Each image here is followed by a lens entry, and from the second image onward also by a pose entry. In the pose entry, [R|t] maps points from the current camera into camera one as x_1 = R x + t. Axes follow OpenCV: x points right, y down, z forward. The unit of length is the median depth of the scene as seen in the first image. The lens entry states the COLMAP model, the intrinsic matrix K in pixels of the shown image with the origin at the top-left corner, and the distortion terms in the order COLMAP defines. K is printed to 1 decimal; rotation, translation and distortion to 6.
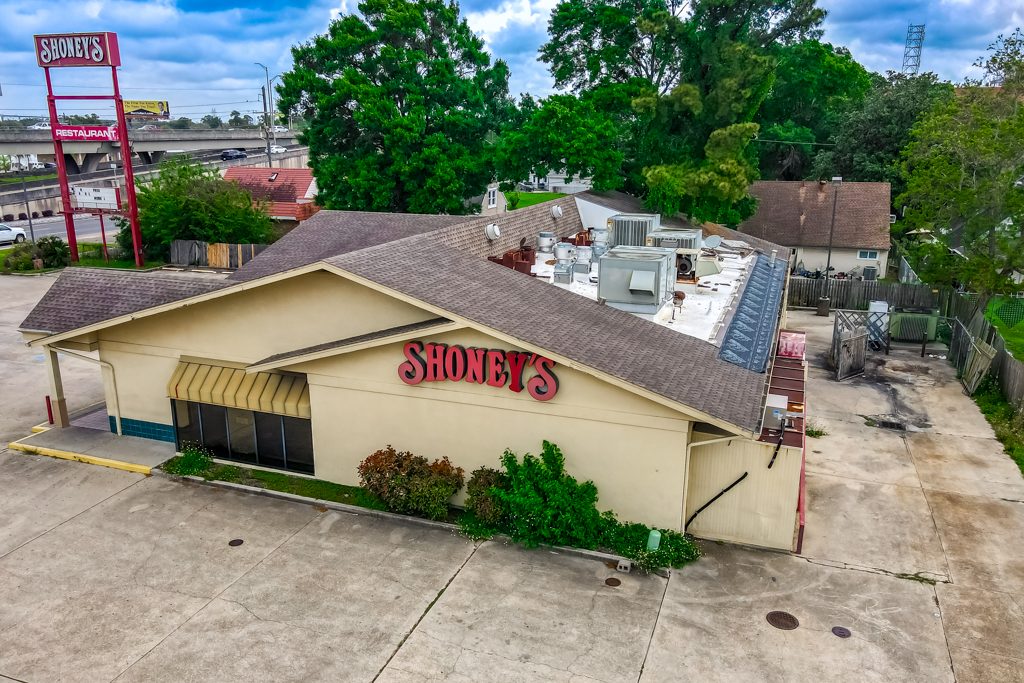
lens RADIAL K [[796.0, 0, 502.2], [0, 796.0, 366.9], [0, 0, 1]] dist [0.002995, 0.006282]
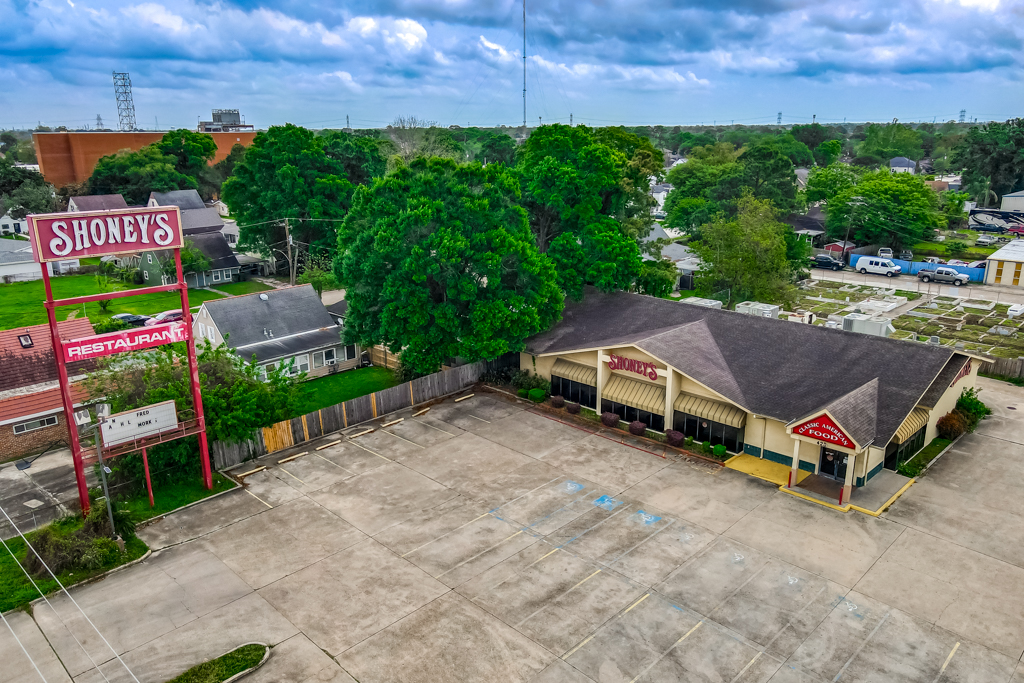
lens RADIAL K [[754.5, 0, 511.7], [0, 754.5, 351.1], [0, 0, 1]] dist [-0.004278, 0.028758]
pose [[0.407455, -0.263329, 0.874436, -2.385276], [0.269435, 0.949565, 0.160407, -0.734968], [-0.872574, 0.170245, 0.457855, 0.956648]]
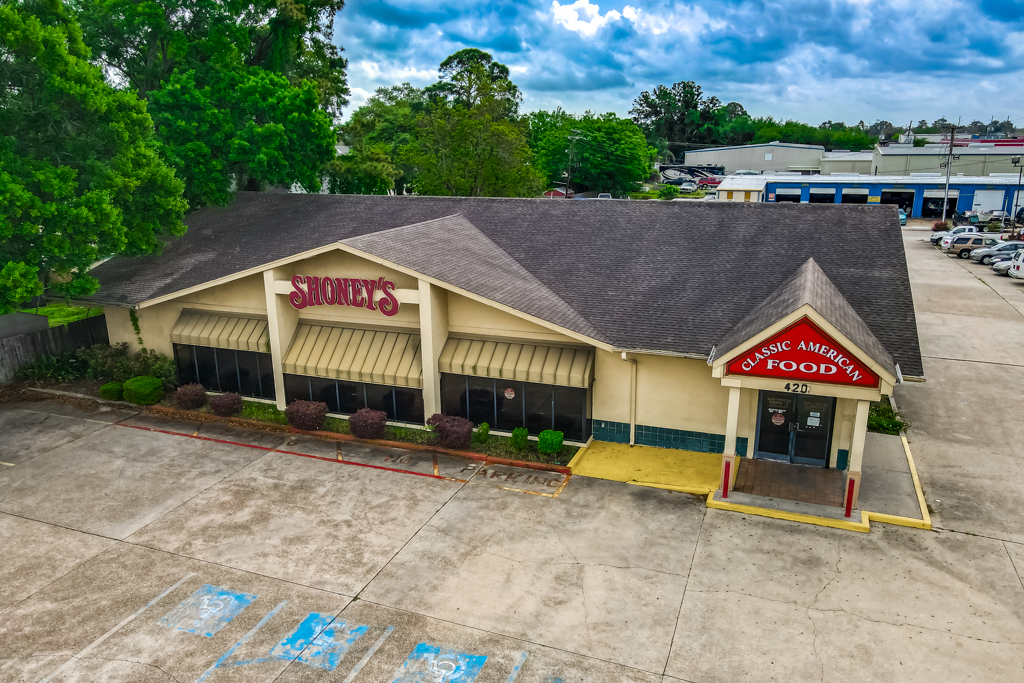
lens RADIAL K [[754.5, 0, 511.7], [0, 754.5, 351.1], [0, 0, 1]] dist [-0.004278, 0.028758]
pose [[0.007069, -0.275125, 0.961383, -1.355682], [0.294591, 0.919314, 0.260919, -0.379589], [-0.955597, 0.281370, 0.087548, 1.367969]]
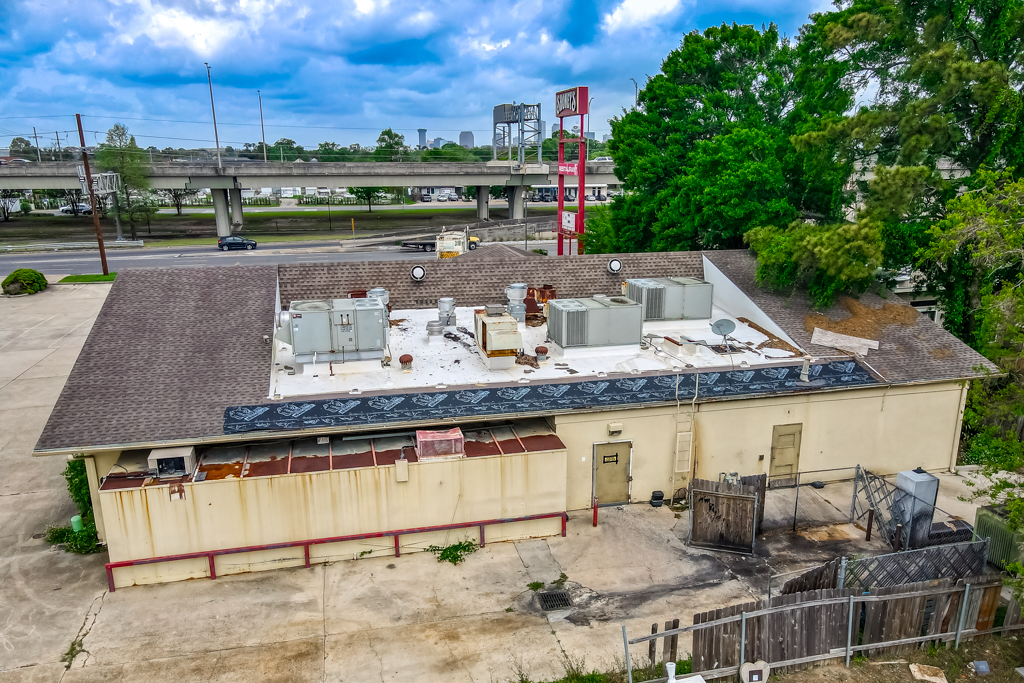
lens RADIAL K [[790.8, 0, 528.5], [0, 790.8, 387.0], [0, 0, 1]] dist [-0.004780, 0.042279]
pose [[0.565968, 0.230050, -0.791680, 1.189981], [-0.232817, 0.965792, 0.114205, -0.224980], [0.790871, 0.119680, 0.600167, 0.632680]]
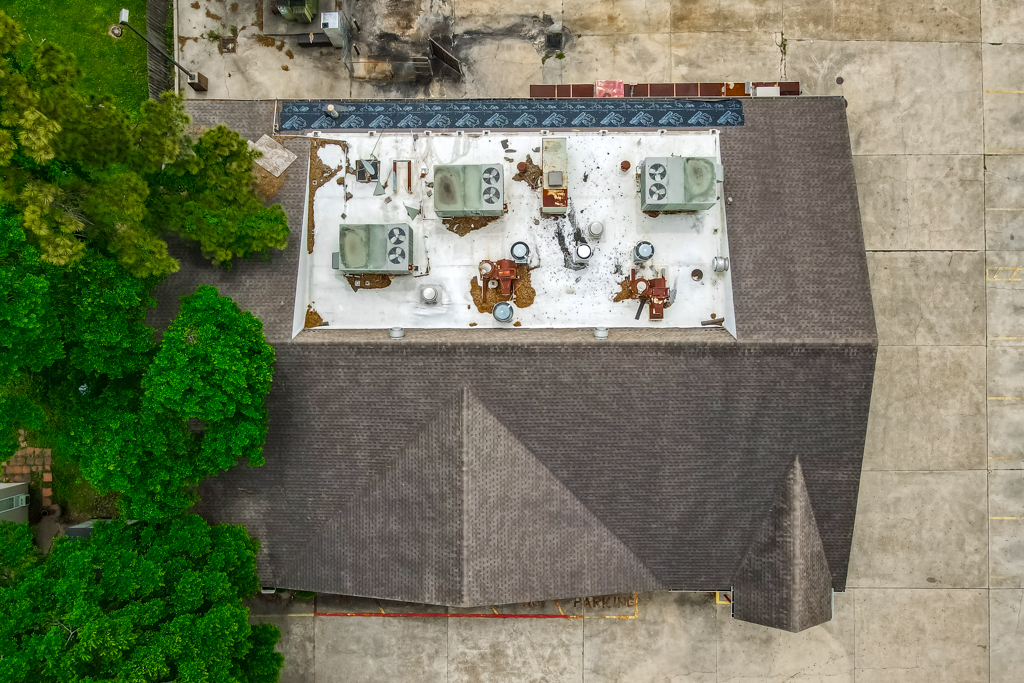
lens RADIAL K [[754.5, 0, 511.7], [0, 754.5, 351.1], [0, 0, 1]] dist [-0.004278, 0.028758]
pose [[-0.351126, -0.936240, 0.012881, -0.007701], [0.278866, -0.091433, 0.955967, -1.492895], [-0.893837, 0.339257, 0.293190, 1.031740]]
